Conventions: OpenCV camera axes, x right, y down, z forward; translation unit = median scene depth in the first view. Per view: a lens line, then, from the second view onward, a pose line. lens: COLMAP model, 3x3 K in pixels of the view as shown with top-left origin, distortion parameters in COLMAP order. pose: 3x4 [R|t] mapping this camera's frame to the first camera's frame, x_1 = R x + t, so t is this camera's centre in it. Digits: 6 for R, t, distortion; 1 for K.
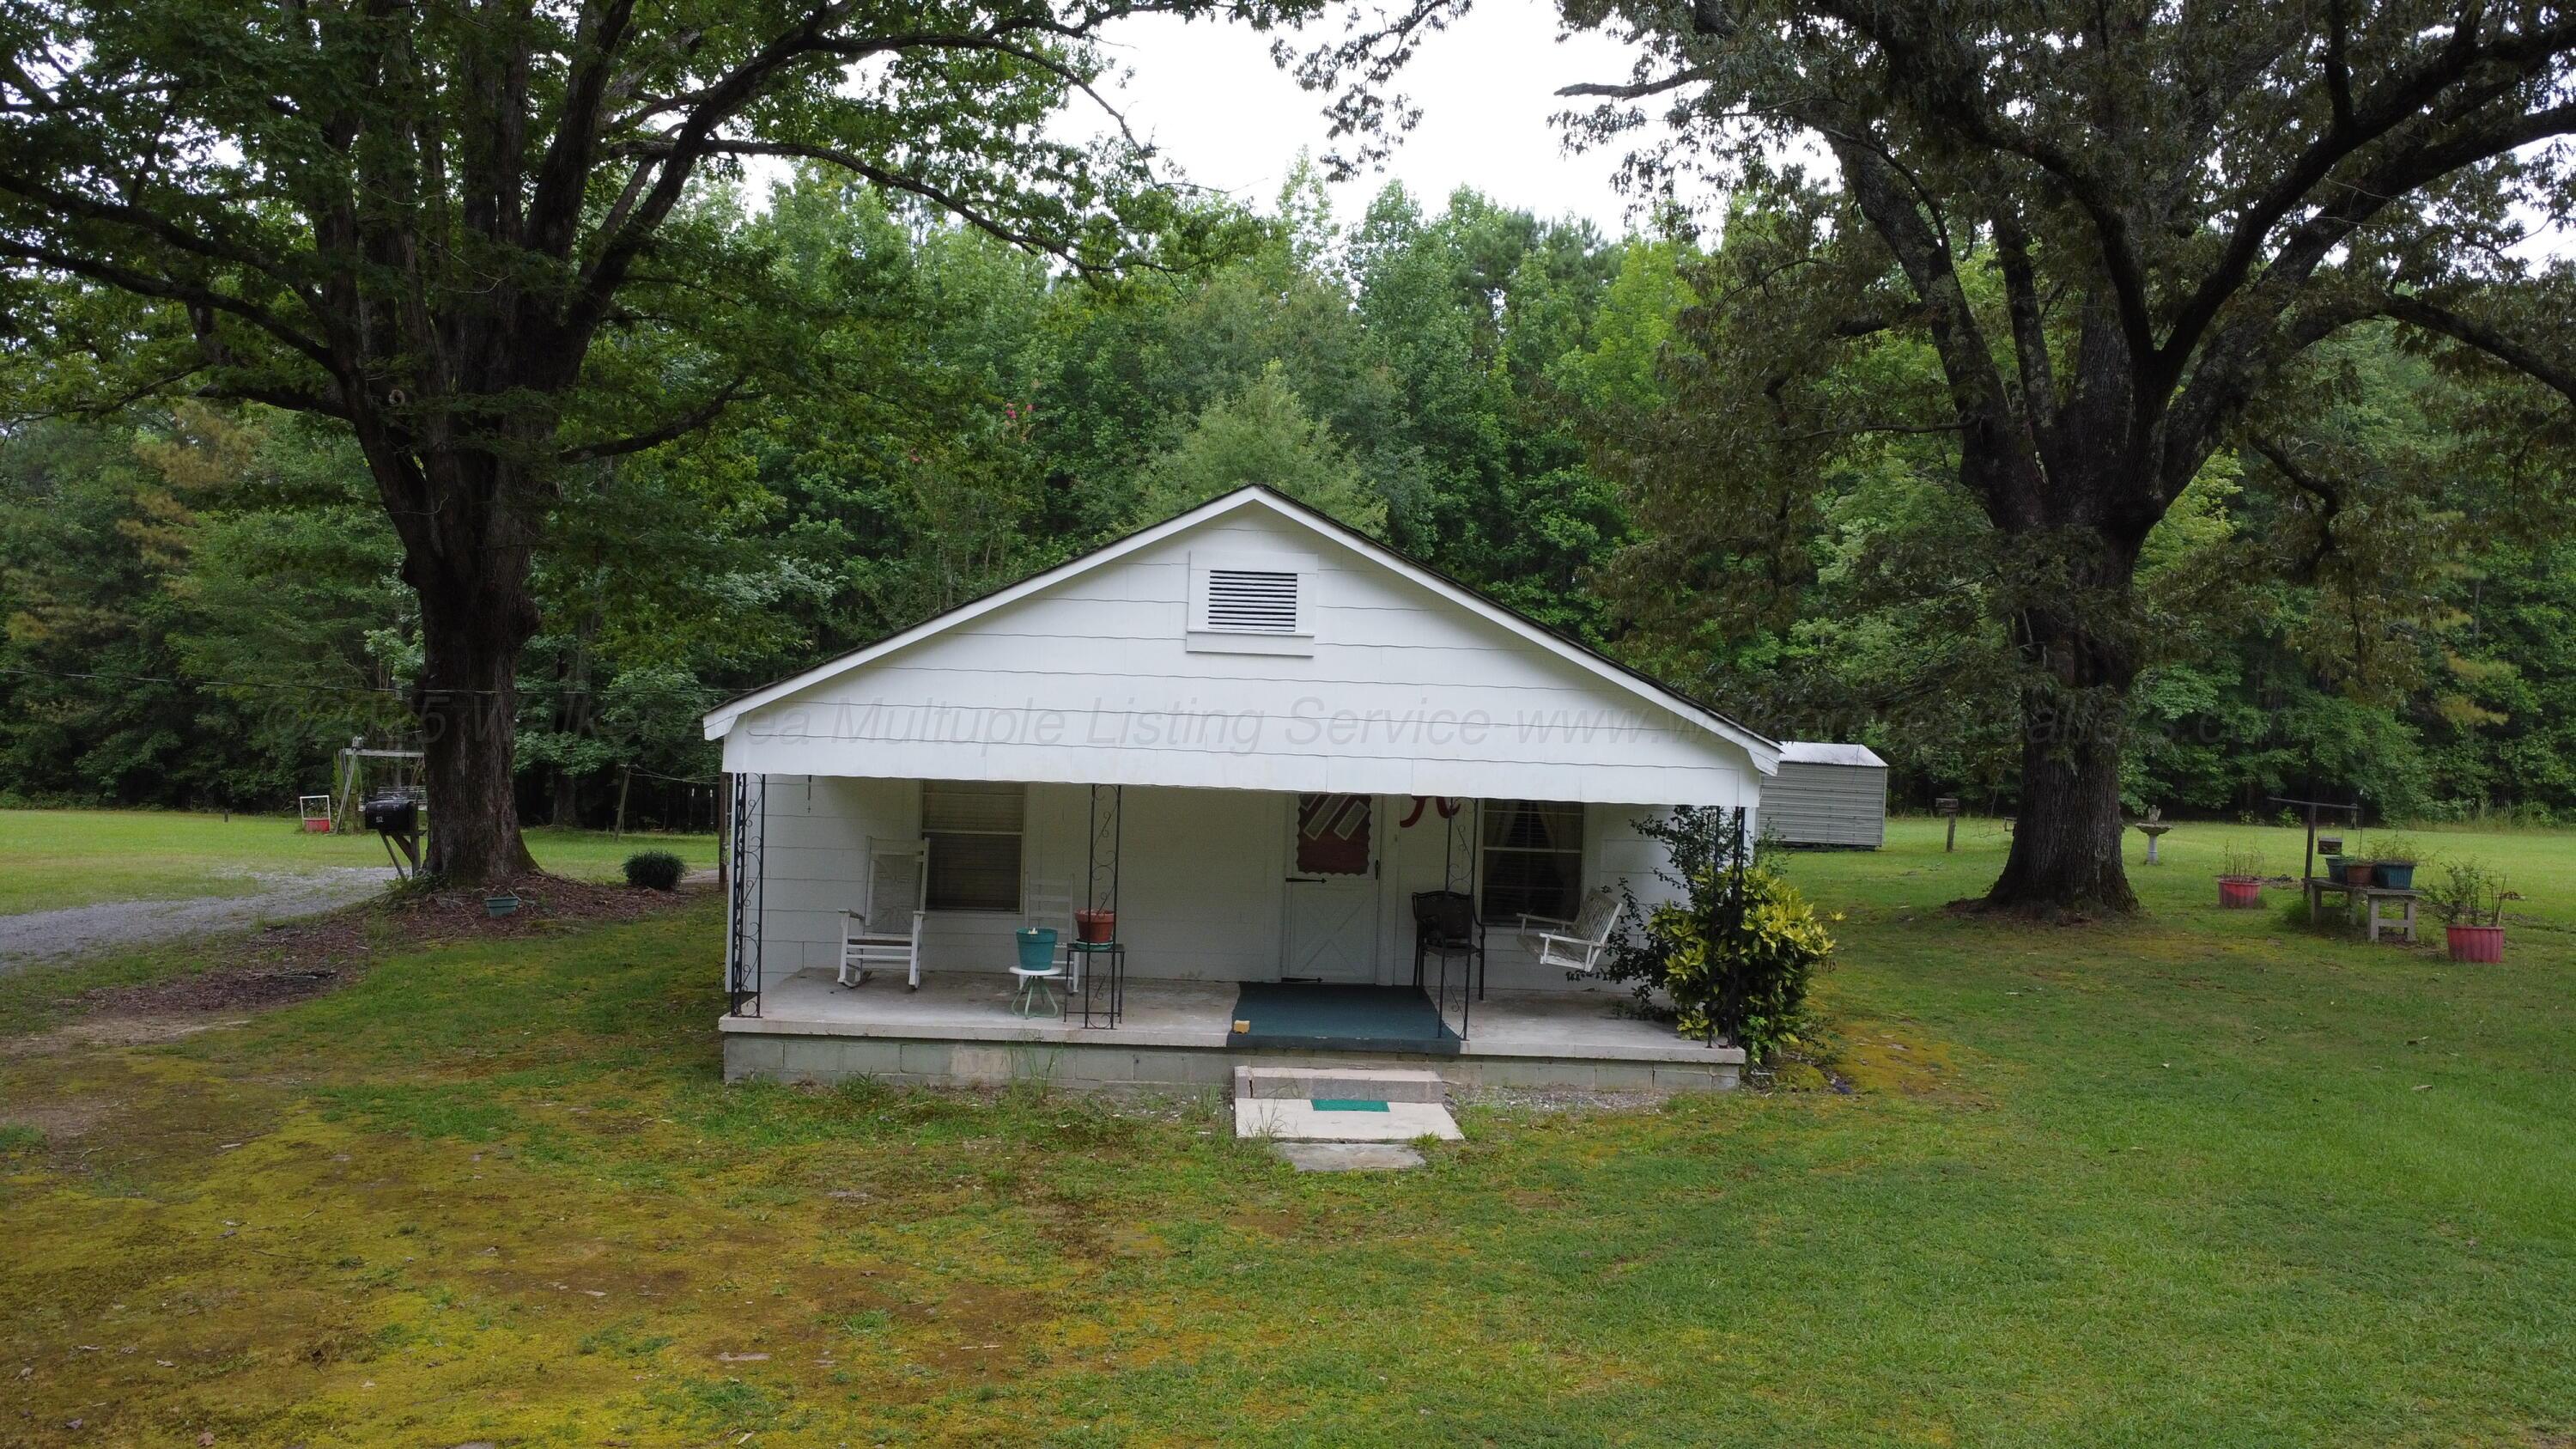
lens RADIAL K [[1879.7, 0, 1288.0], [0, 1879.7, 724.5], [0, 0, 1]] dist [-0.022001, -0.024053]
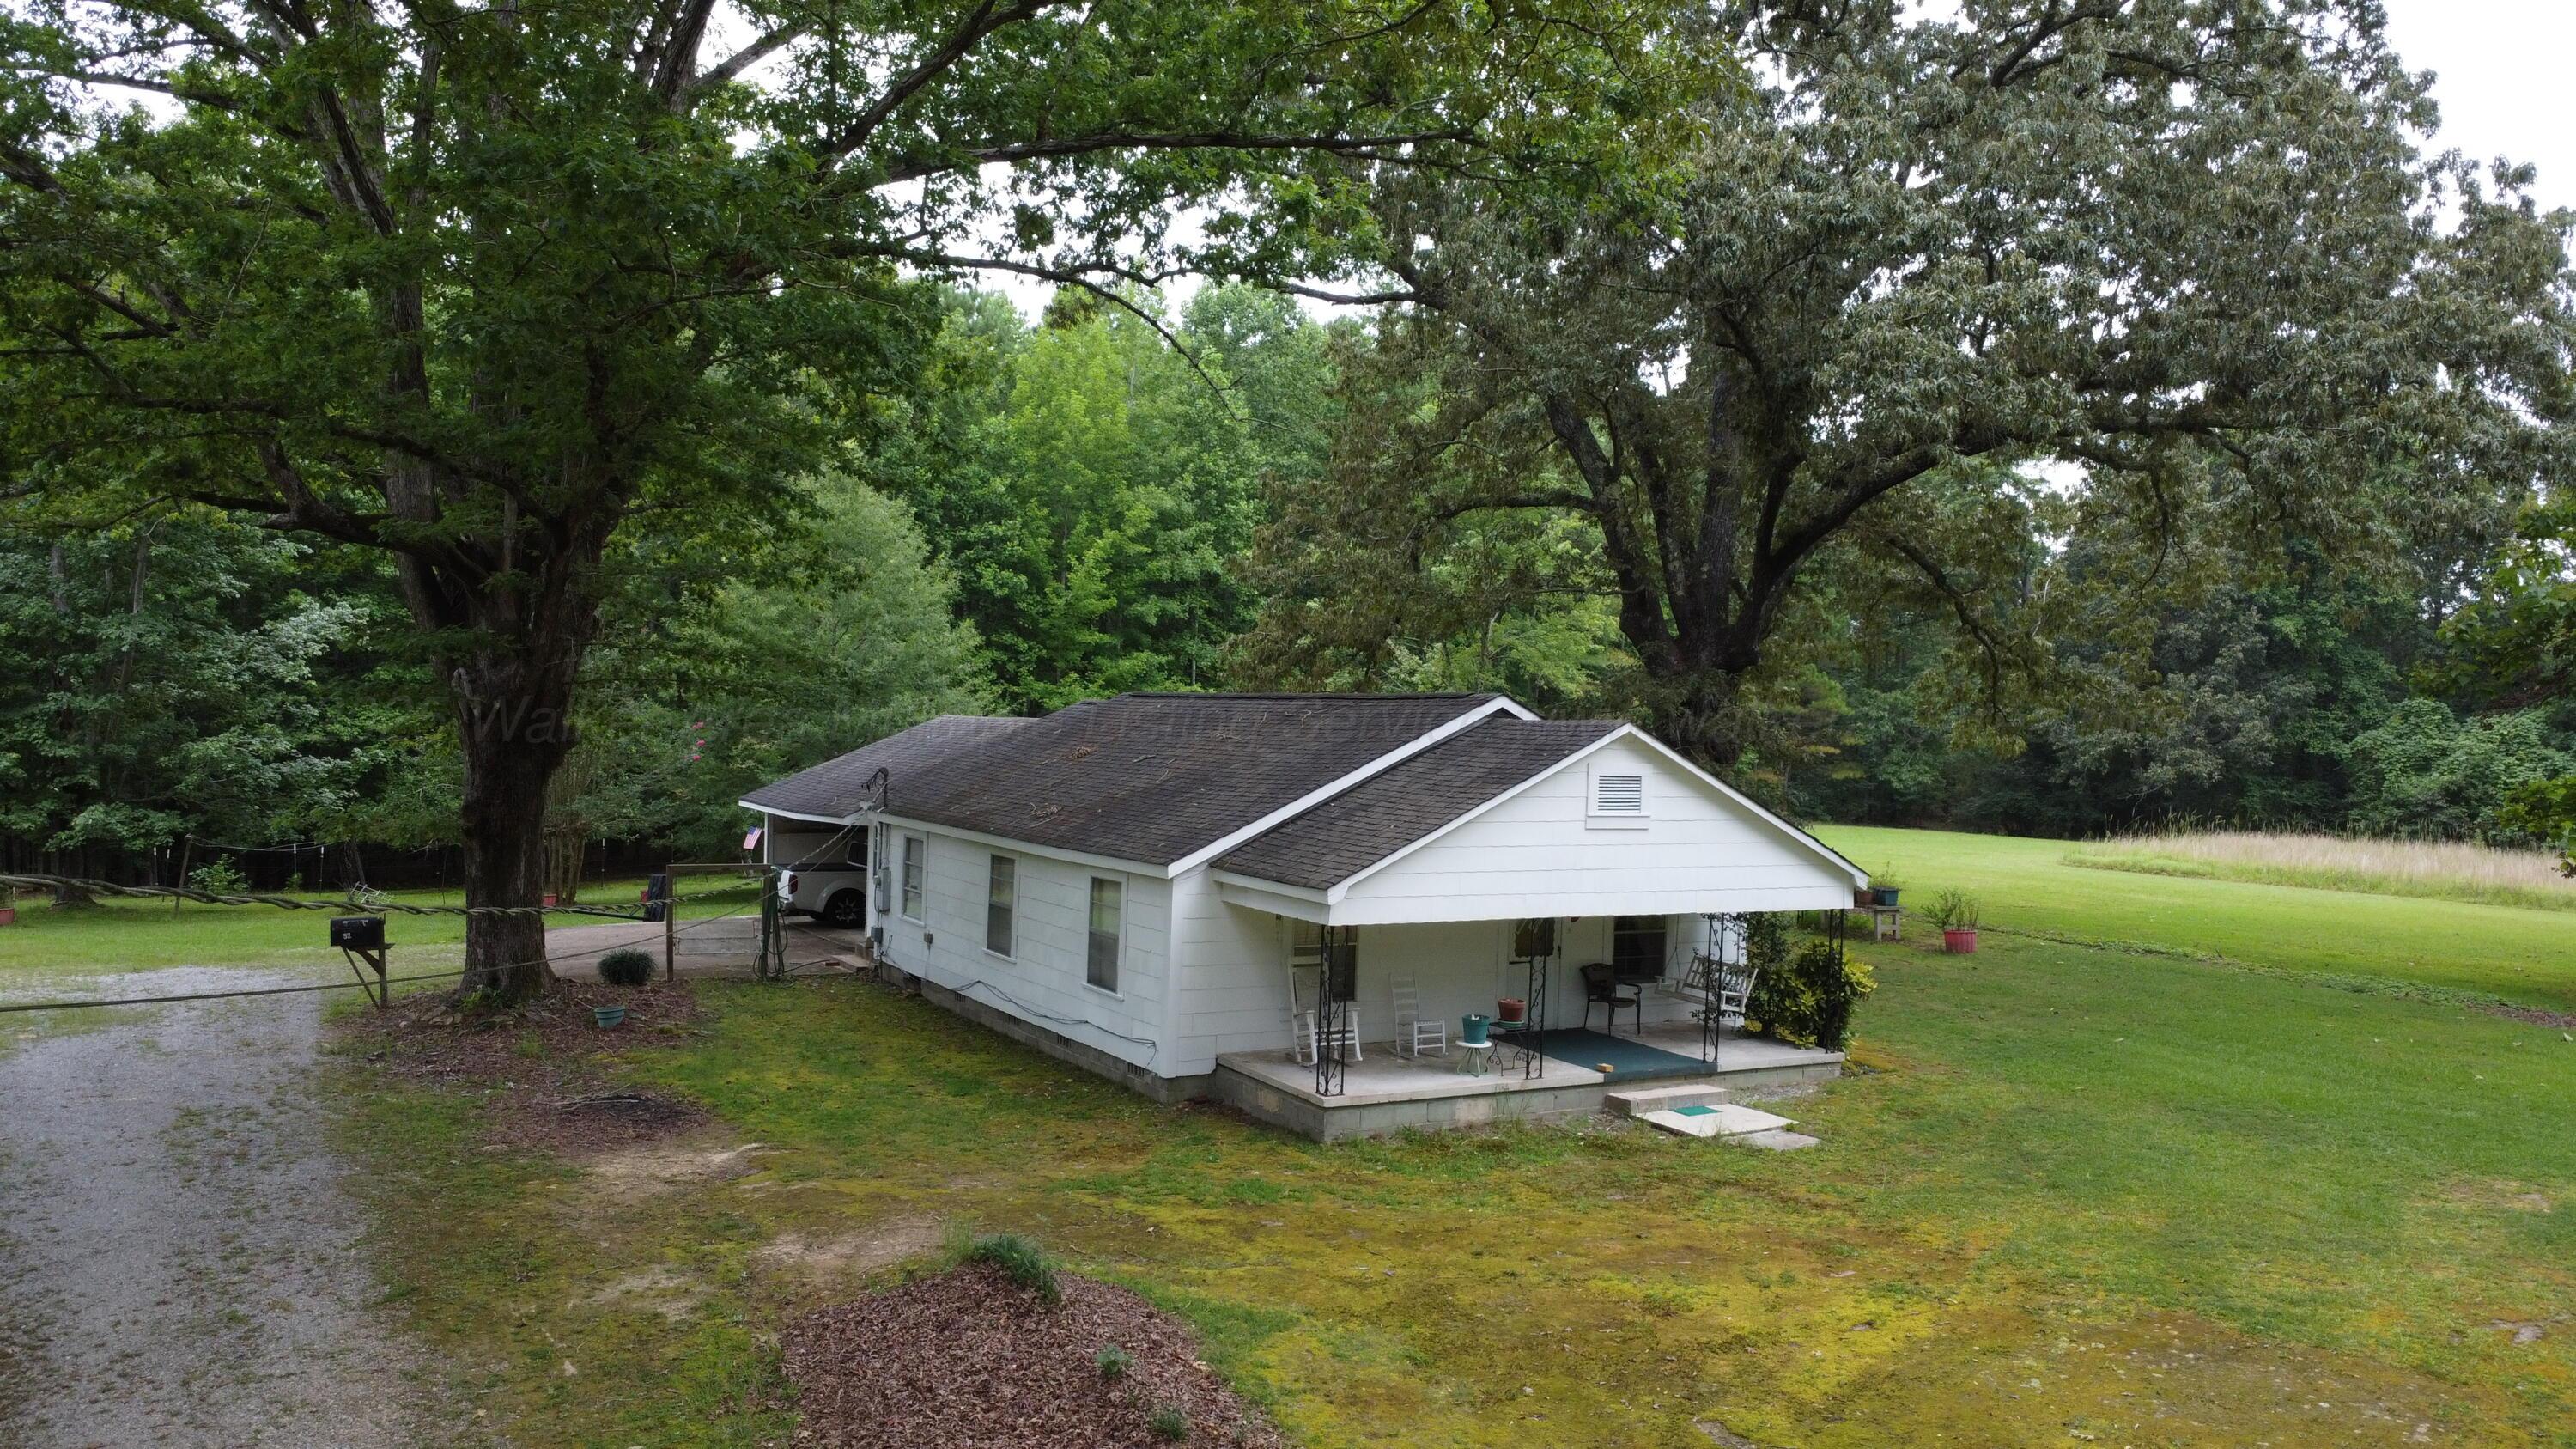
lens RADIAL K [[1879.7, 0, 1288.0], [0, 1879.7, 724.5], [0, 0, 1]] dist [-0.022001, -0.024053]
pose [[0.876120, -0.008396, 0.482020, -1.130856], [0.001104, 0.999881, 0.015409, -0.166171], [-0.482092, -0.012968, 0.876025, -0.257056]]
